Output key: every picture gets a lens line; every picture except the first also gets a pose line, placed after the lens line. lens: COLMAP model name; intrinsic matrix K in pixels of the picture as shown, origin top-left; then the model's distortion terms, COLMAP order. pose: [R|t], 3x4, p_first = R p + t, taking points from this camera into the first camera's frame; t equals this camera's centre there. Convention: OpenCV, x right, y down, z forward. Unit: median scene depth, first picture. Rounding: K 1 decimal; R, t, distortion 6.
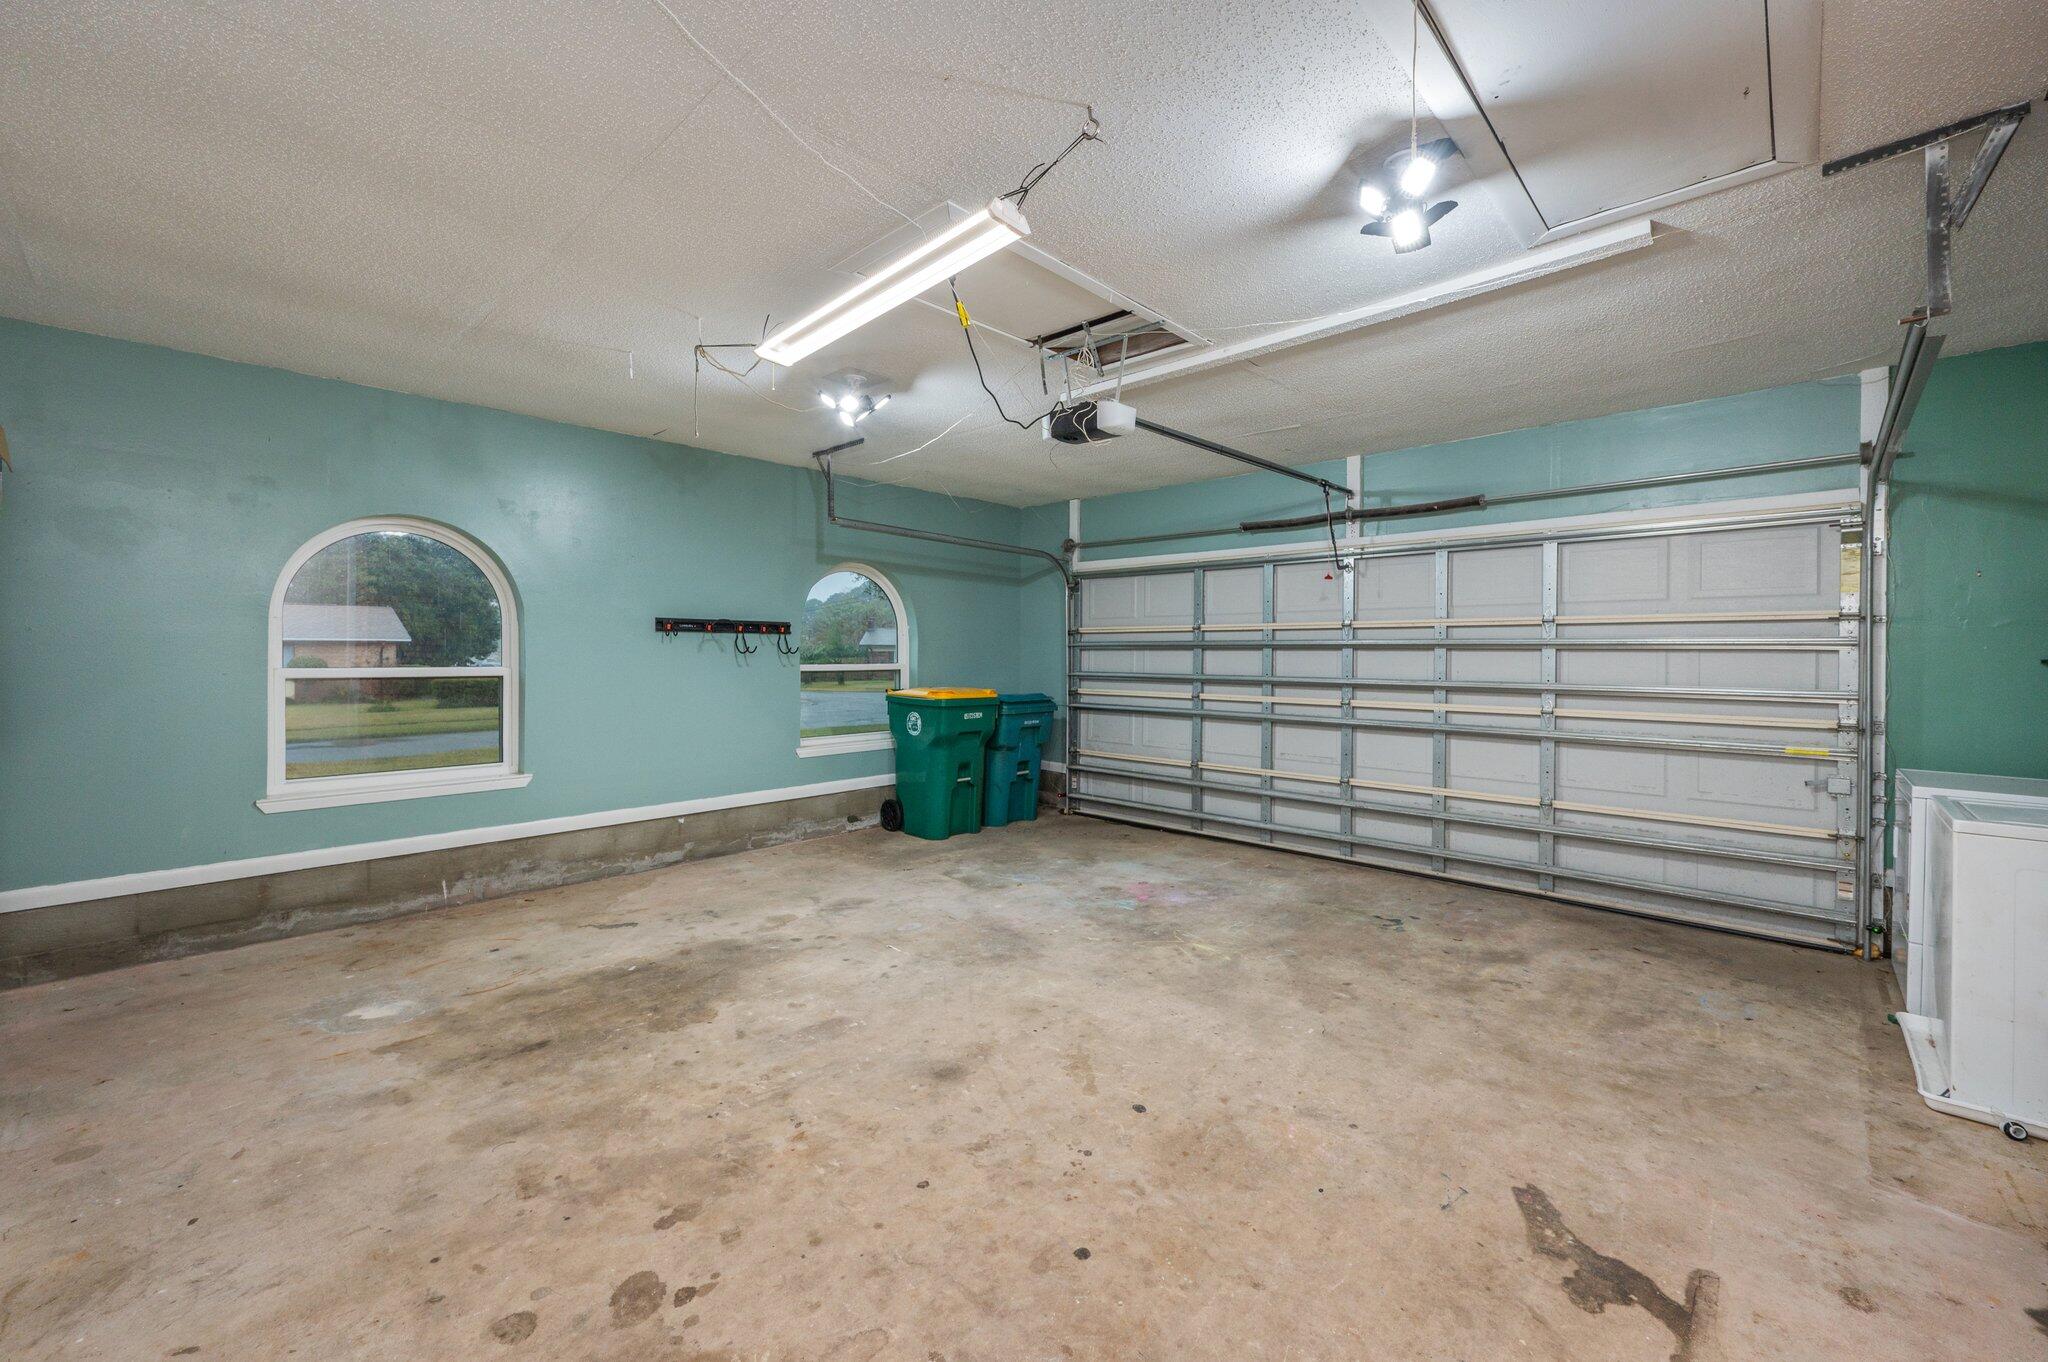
lens RADIAL K [[813.1, 0, 1035.4], [0, 813.1, 673.4], [0, 0, 1]] dist [0.002714, -0.000194]
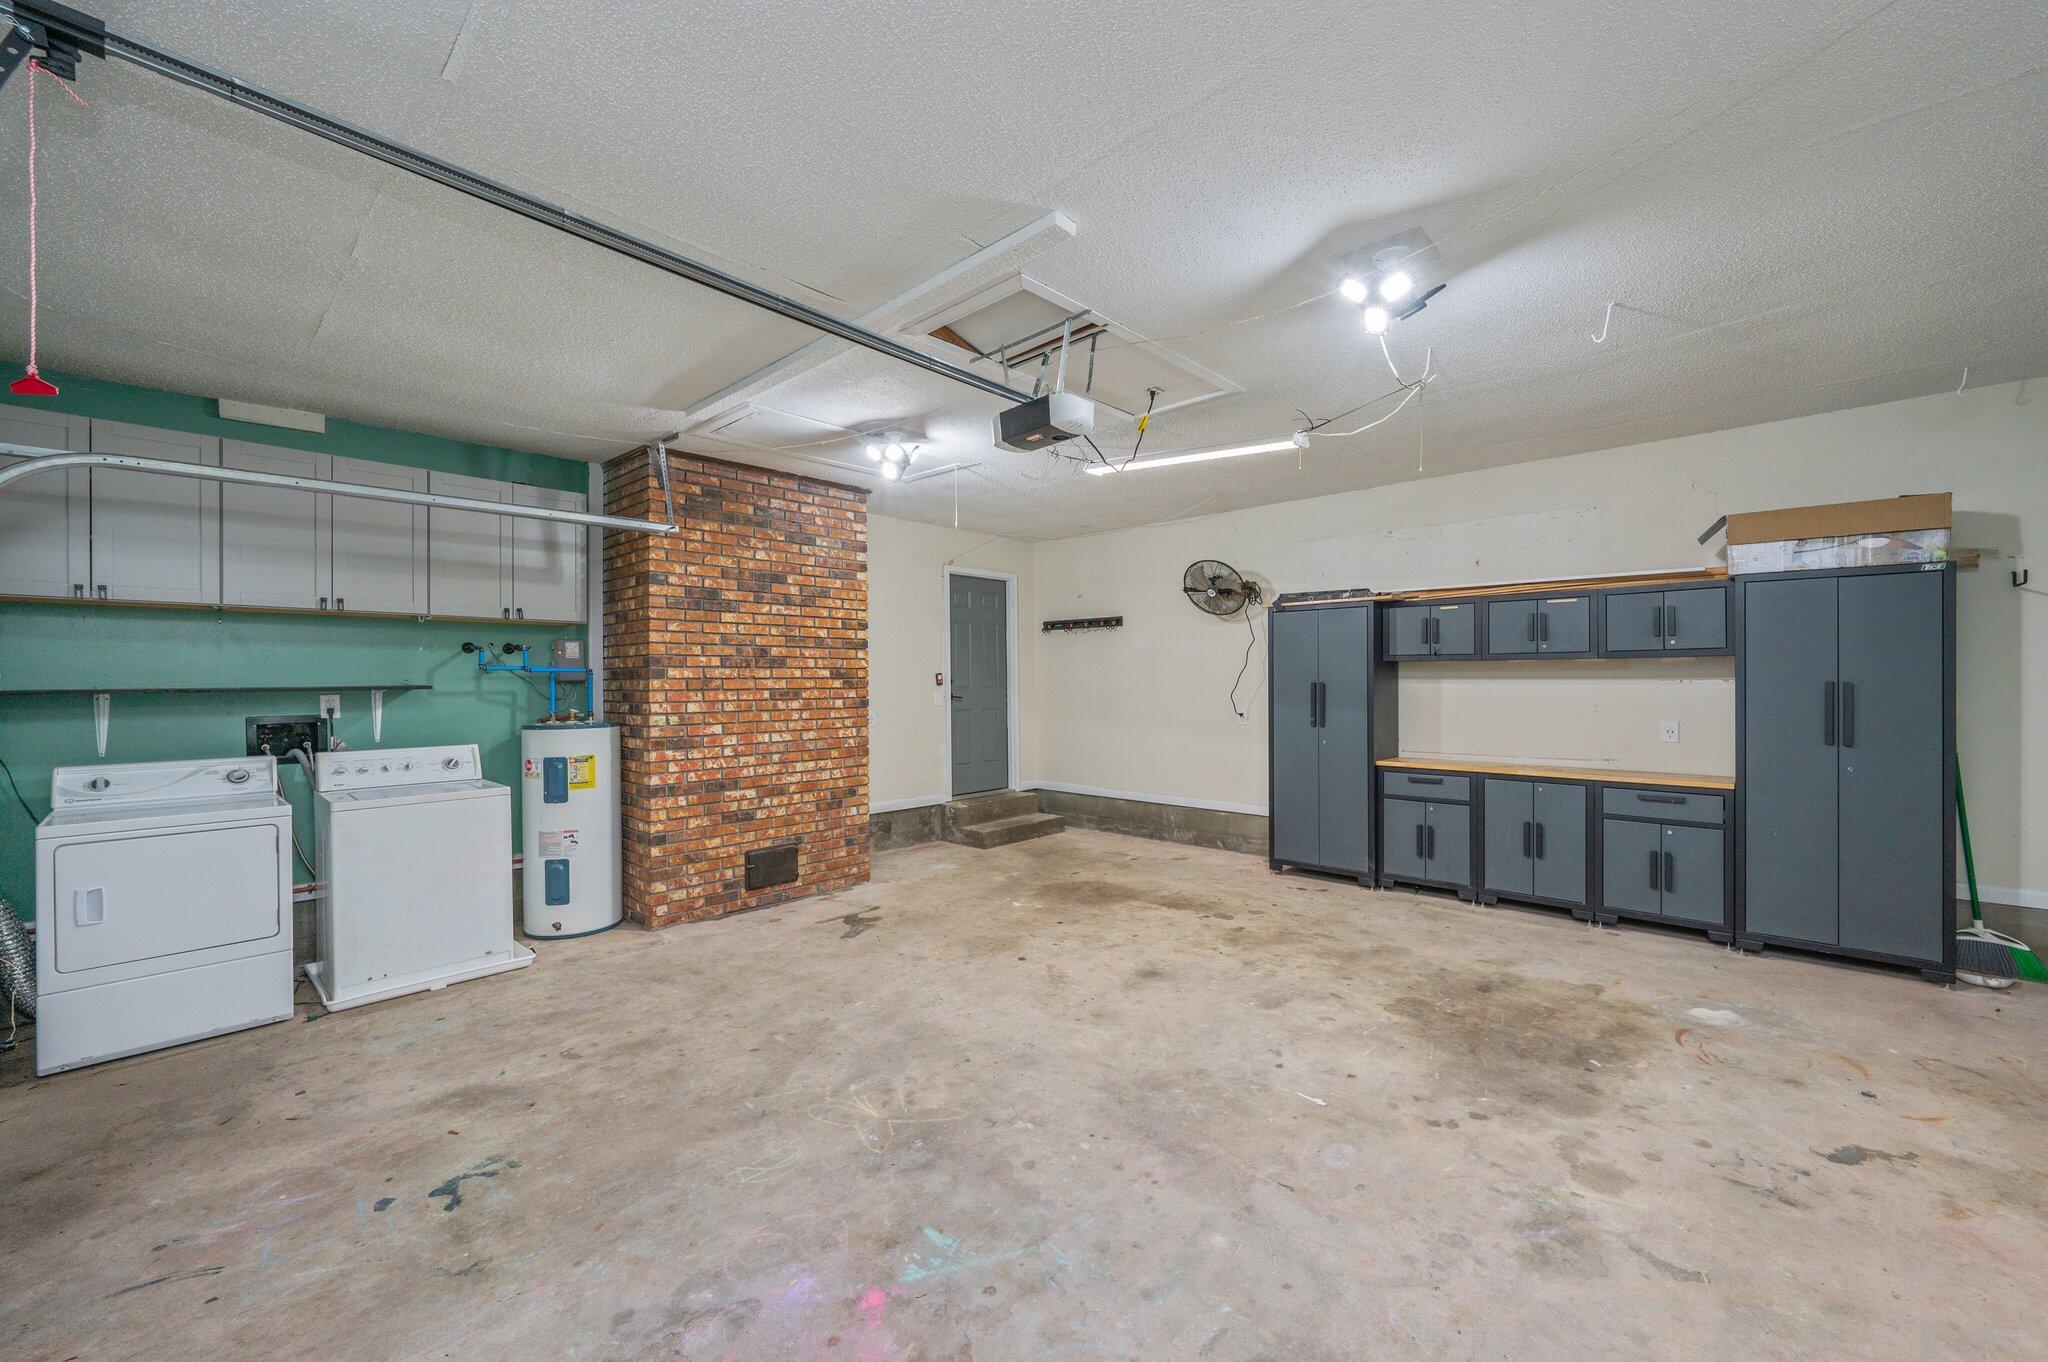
lens RADIAL K [[813.1, 0, 1035.4], [0, 813.1, 673.4], [0, 0, 1]] dist [0.002714, -0.000194]
pose [[-0.999993, 0.003548, -0.001450, 0.075243], [0.003525, 0.999874, 0.015504, -0.048994], [0.001505, 0.015499, -0.999879, 1.960317]]
